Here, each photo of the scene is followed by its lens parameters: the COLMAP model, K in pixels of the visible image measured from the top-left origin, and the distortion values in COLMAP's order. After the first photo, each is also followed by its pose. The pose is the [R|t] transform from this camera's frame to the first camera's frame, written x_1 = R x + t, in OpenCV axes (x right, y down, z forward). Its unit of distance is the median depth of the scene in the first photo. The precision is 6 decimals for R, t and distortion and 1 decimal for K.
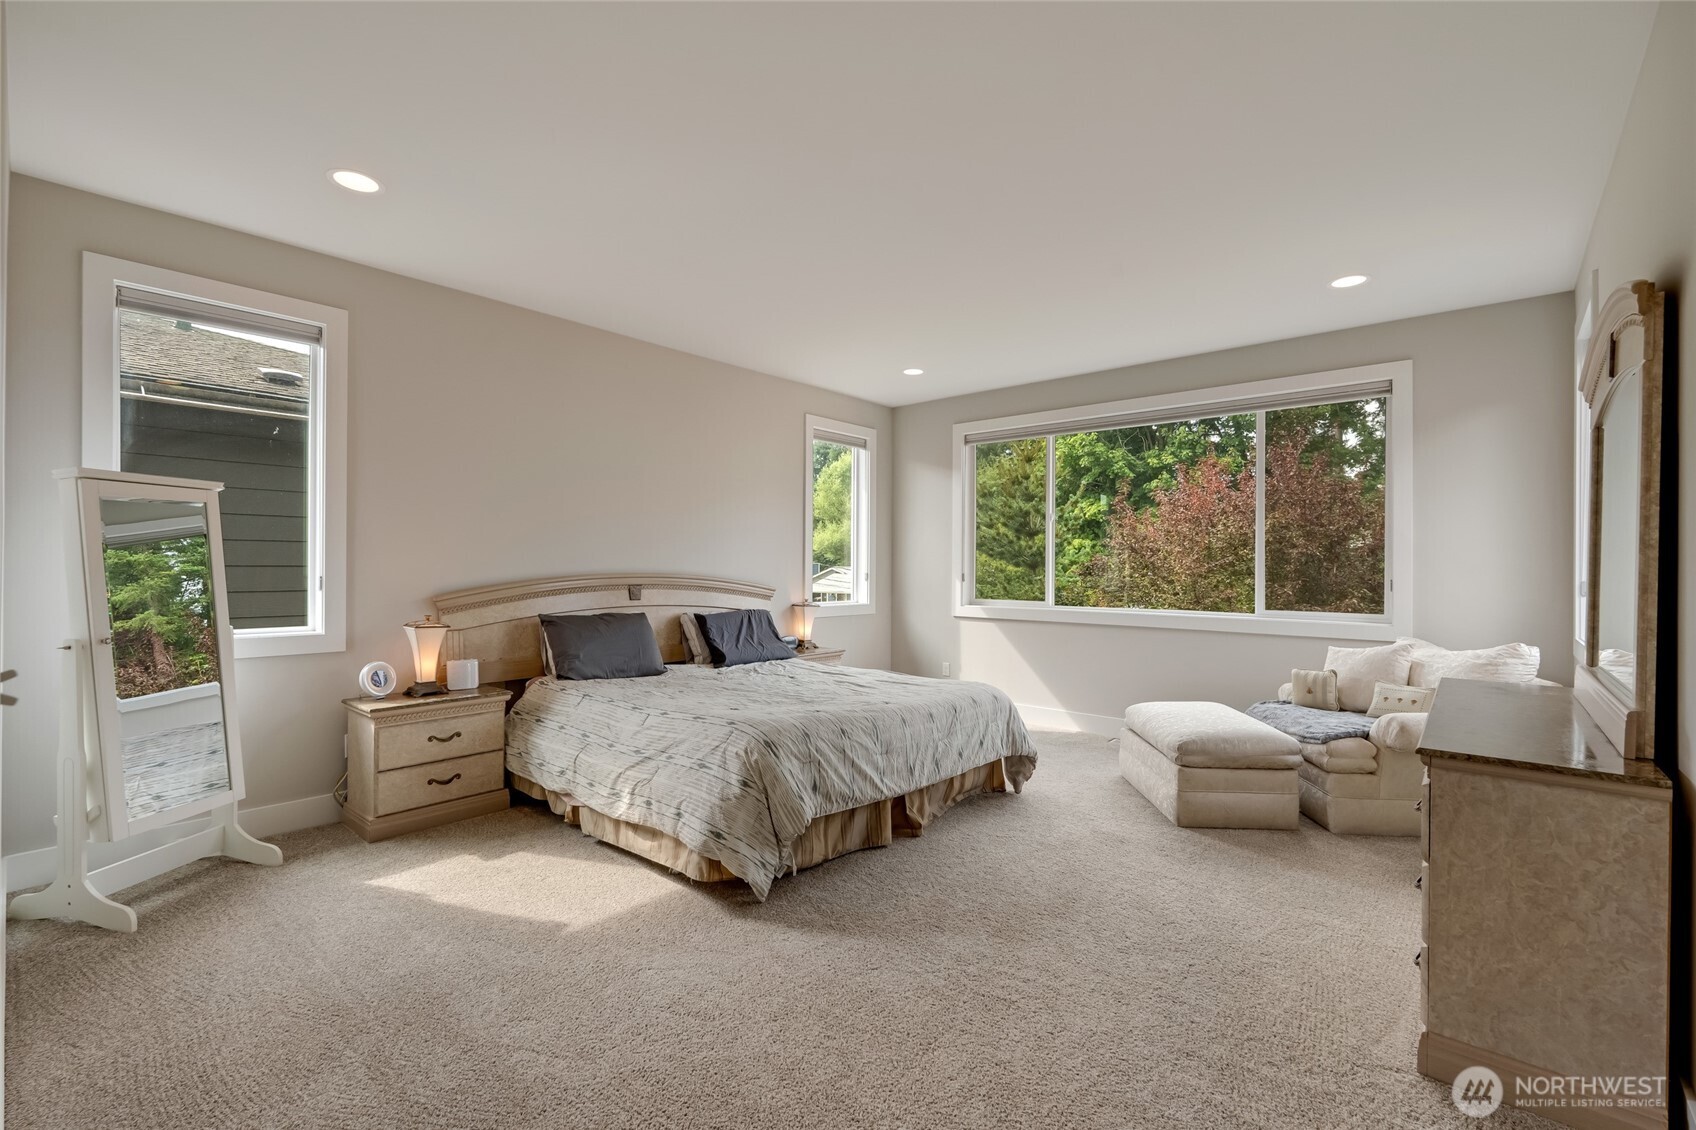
lens RADIAL K [[738.9, 0, 845.3], [0, 738.9, 566.1], [0, 0, 1]] dist [-0.002923, -0.000137]
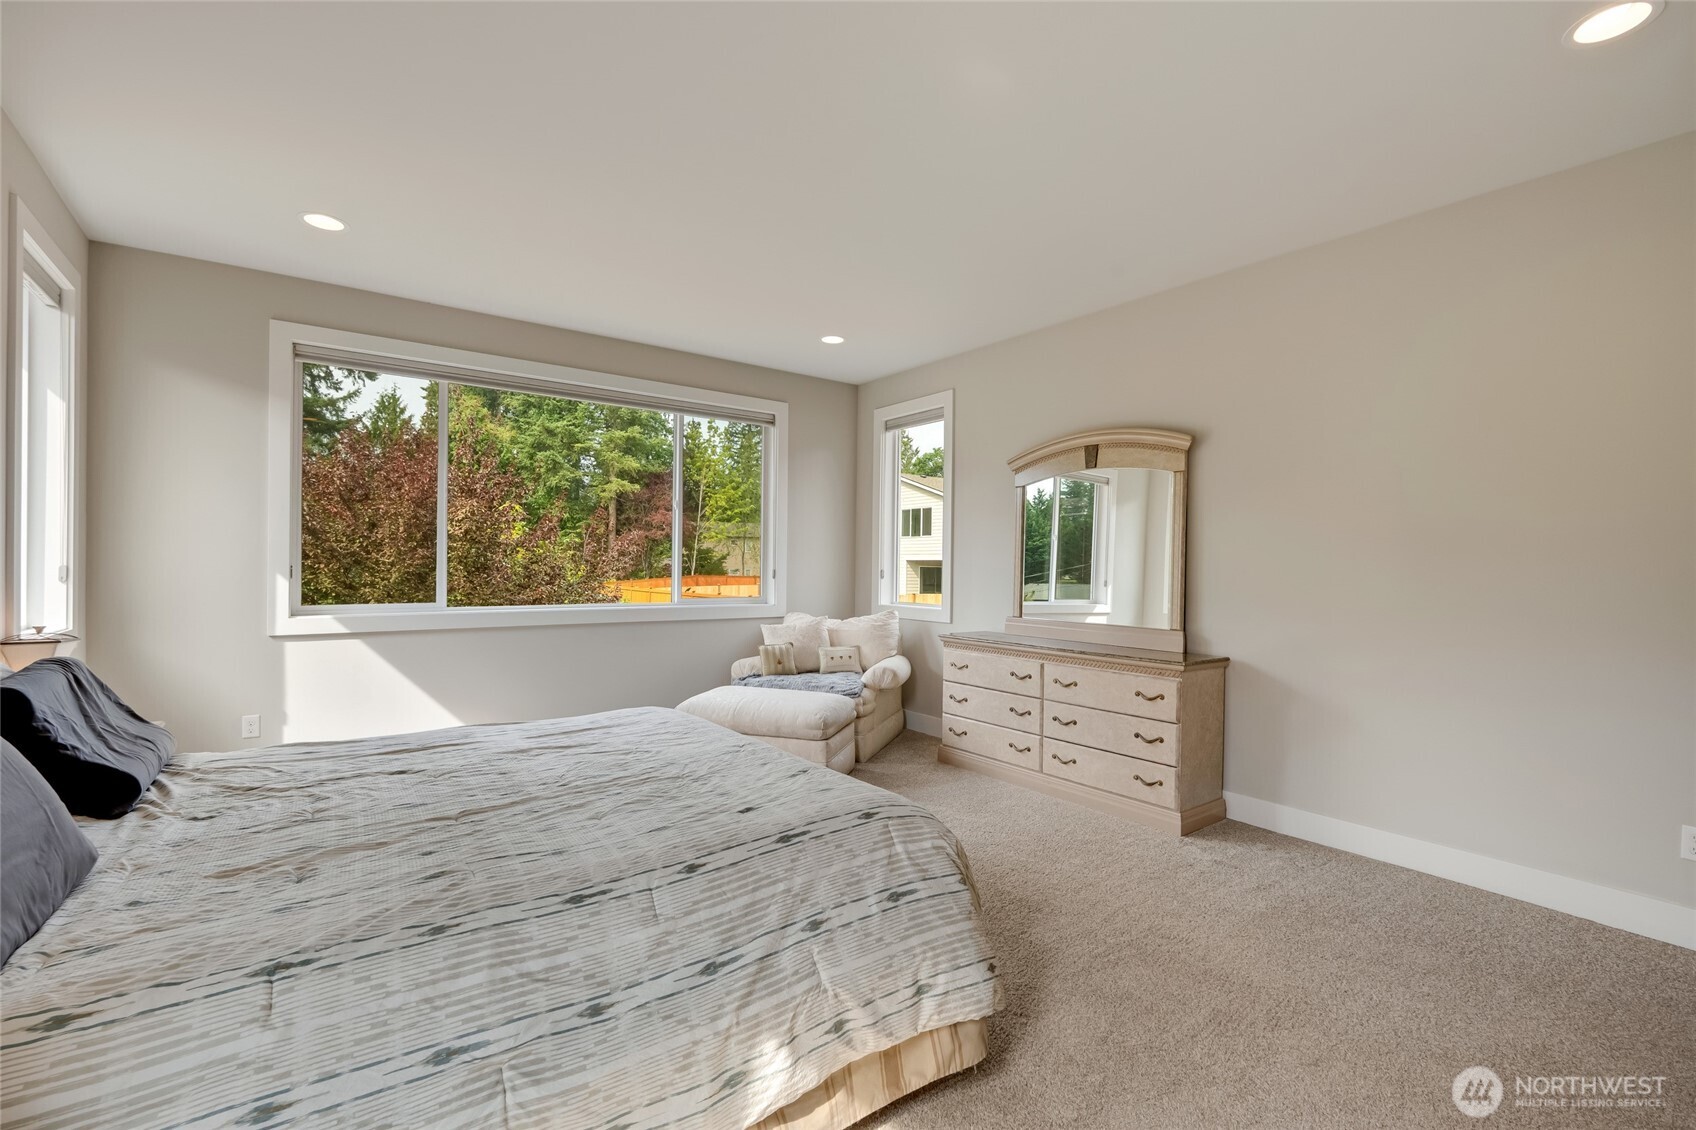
lens RADIAL K [[738.9, 0, 848.2], [0, 738.9, 575.8], [0, 0, 1]] dist [-0.002923, -0.000137]
pose [[0.223717, -0.017693, 0.974494, -0.515159], [-0.008304, 0.999764, 0.020058, 0.002625], [-0.974619, -0.012579, 0.223517, 0.607806]]
